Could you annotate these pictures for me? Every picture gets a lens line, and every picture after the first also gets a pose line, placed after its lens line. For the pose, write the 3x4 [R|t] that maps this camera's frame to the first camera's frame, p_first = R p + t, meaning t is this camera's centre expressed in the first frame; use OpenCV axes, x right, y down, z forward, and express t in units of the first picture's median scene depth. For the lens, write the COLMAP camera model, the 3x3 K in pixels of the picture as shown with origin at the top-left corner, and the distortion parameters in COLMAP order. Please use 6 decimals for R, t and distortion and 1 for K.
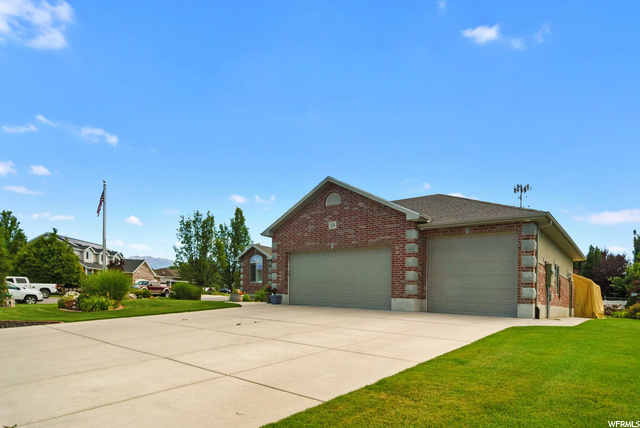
lens RADIAL K [[364.8, 0, 330.1], [0, 364.8, 193.0], [0, 0, 1]] dist [0.002886, 0.000965]
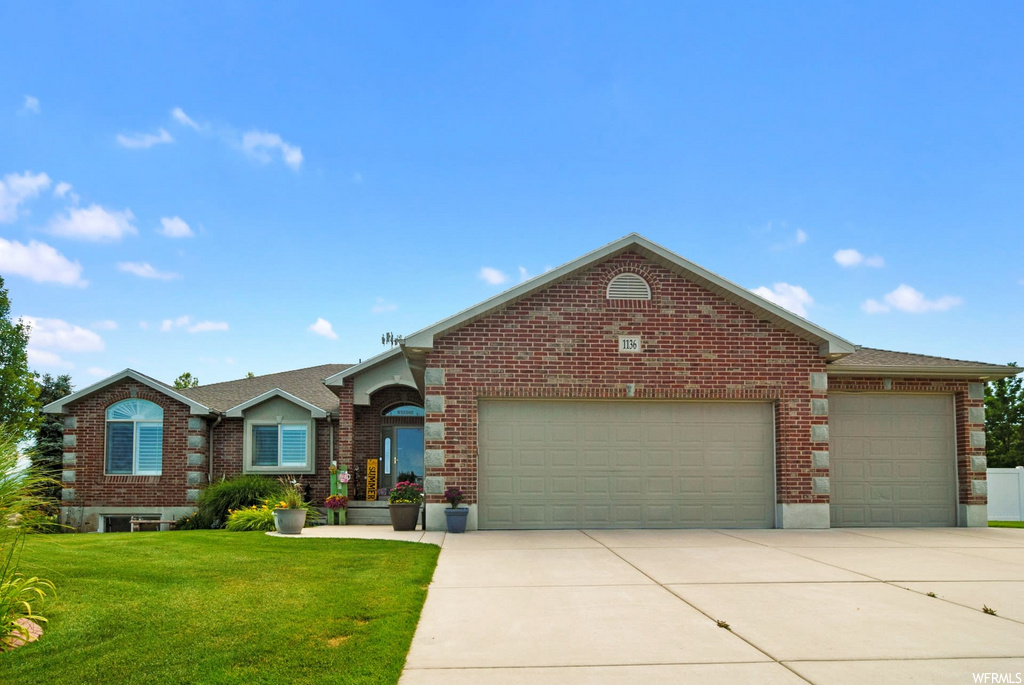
lens RADIAL K [[572.5, 0, 508.8], [0, 572.5, 333.5], [0, 0, 1]] dist [0.007229, 0.000546]
pose [[0.729299, 0.148501, 0.667885, -0.566760], [-0.159385, 0.986180, -0.045231, 0.130462], [-0.665371, -0.073464, 0.742889, 0.582481]]
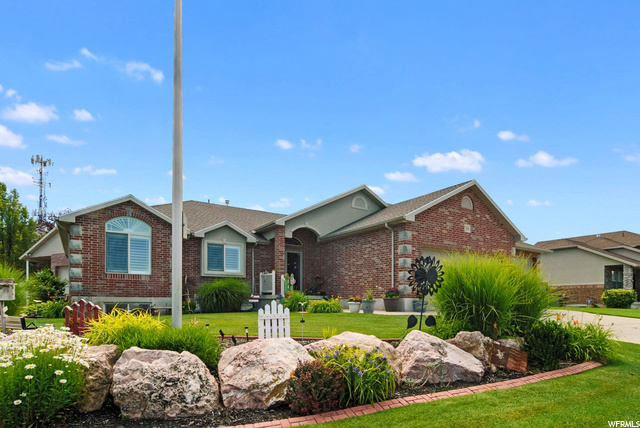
lens RADIAL K [[364.8, 0, 330.1], [0, 364.8, 193.0], [0, 0, 1]] dist [0.002886, 0.000965]
pose [[0.259383, 0.221247, 0.940091, -1.053468], [-0.271608, 0.950830, -0.148834, 0.247135], [-0.926795, -0.216732, 0.306721, 1.063527]]
